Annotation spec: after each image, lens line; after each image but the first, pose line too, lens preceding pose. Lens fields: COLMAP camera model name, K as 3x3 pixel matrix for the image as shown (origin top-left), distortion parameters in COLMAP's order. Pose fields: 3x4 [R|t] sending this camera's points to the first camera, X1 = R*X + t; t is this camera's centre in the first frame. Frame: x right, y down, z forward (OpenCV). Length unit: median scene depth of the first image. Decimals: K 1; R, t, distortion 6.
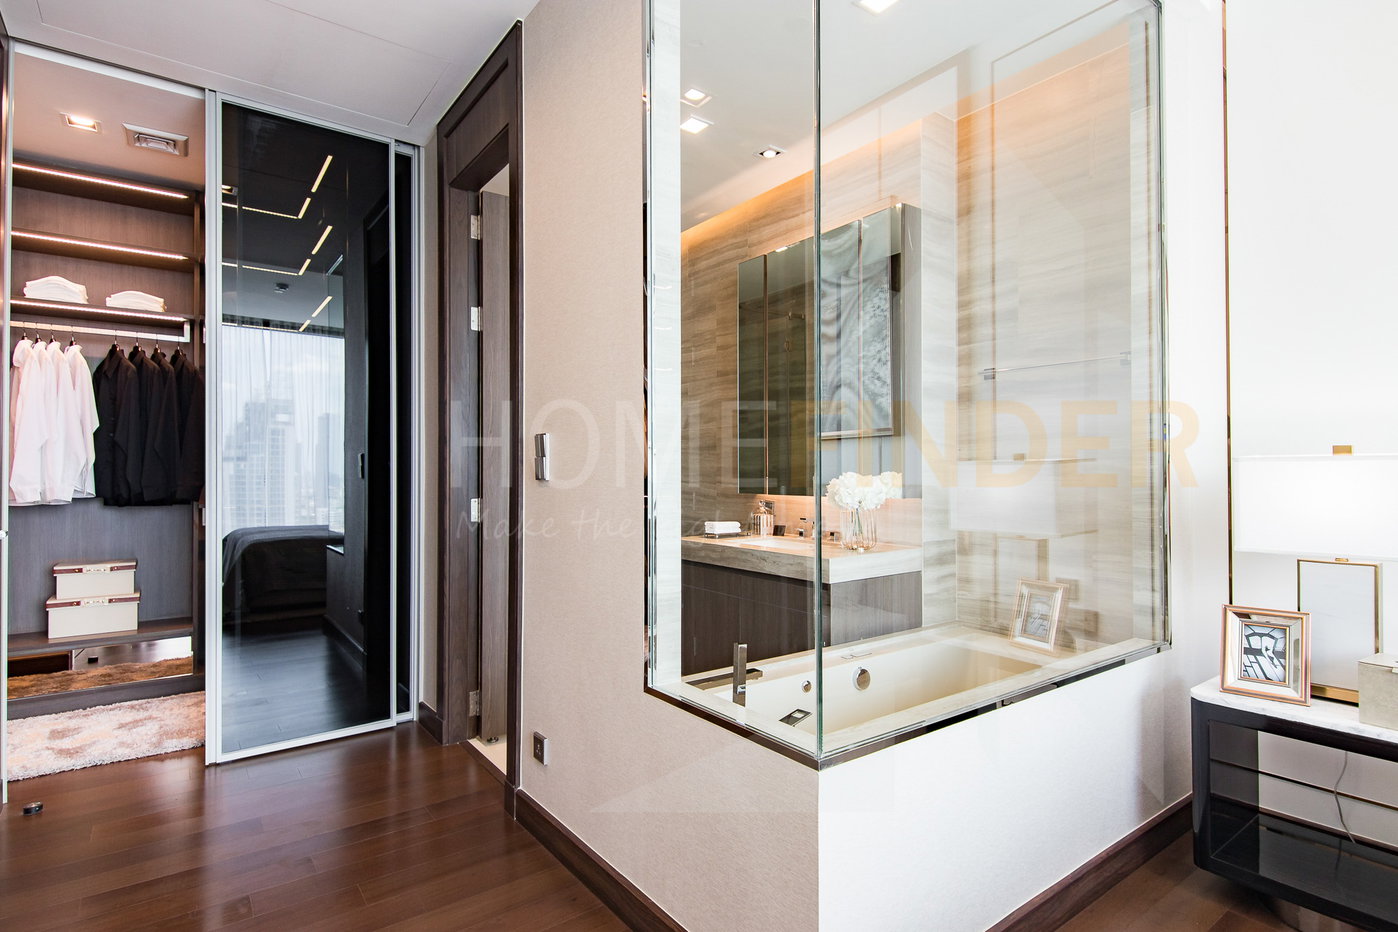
lens RADIAL K [[704.9, 0, 689.5], [0, 704.9, 469.1], [0, 0, 1]] dist [0.021706, -0.015422]
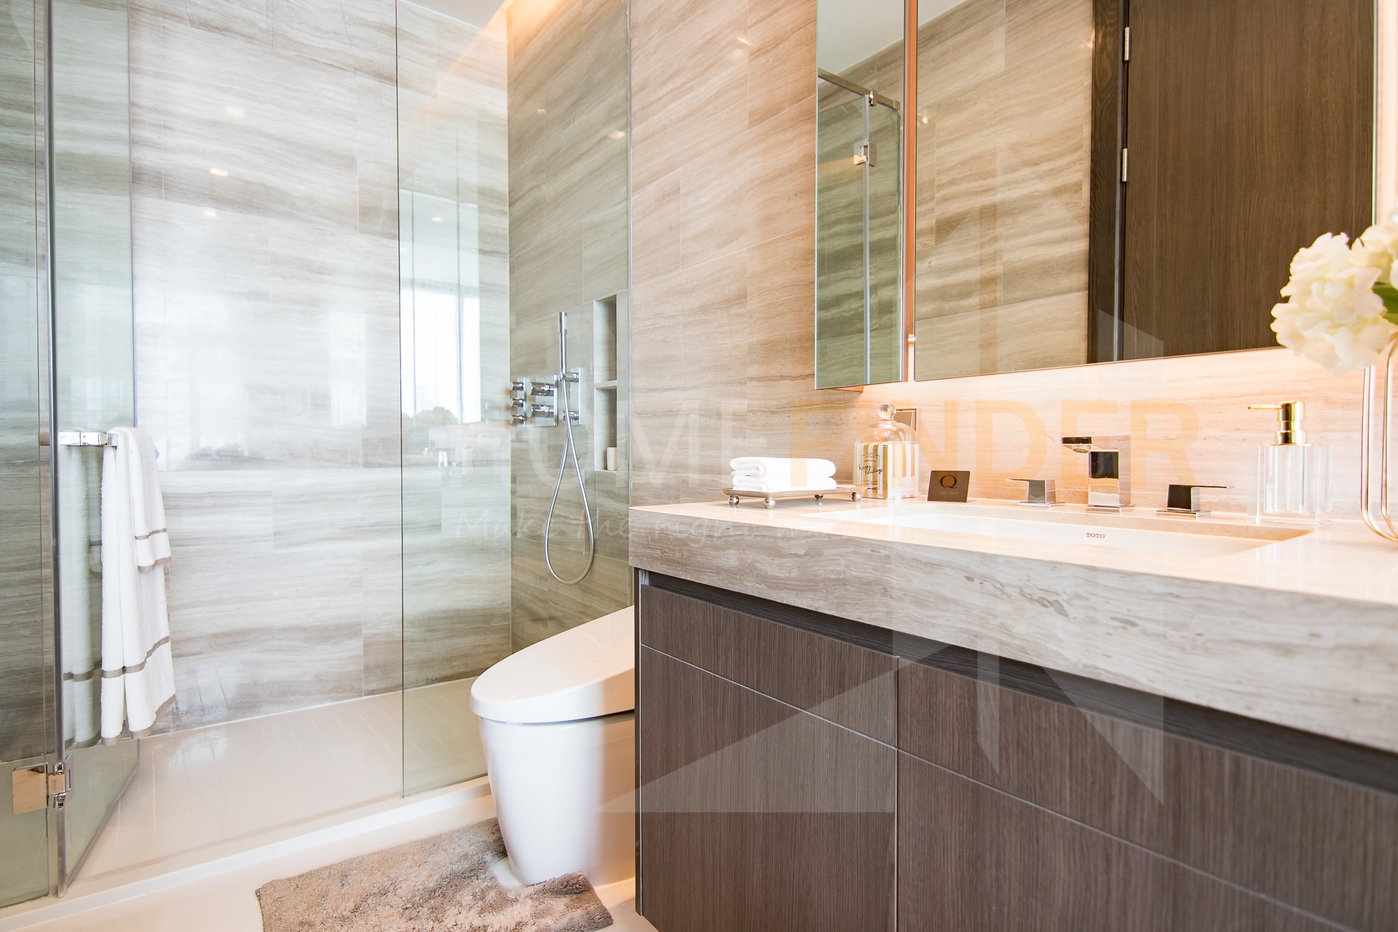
lens RADIAL K [[704.9, 0, 702.0], [0, 704.9, 459.7], [0, 0, 1]] dist [0.021706, -0.015422]
pose [[0.999533, 0.003441, 0.030360, -0.003366], [-0.003910, 0.999874, 0.015399, 0.135422], [-0.030303, -0.015511, 0.999420, 1.291930]]
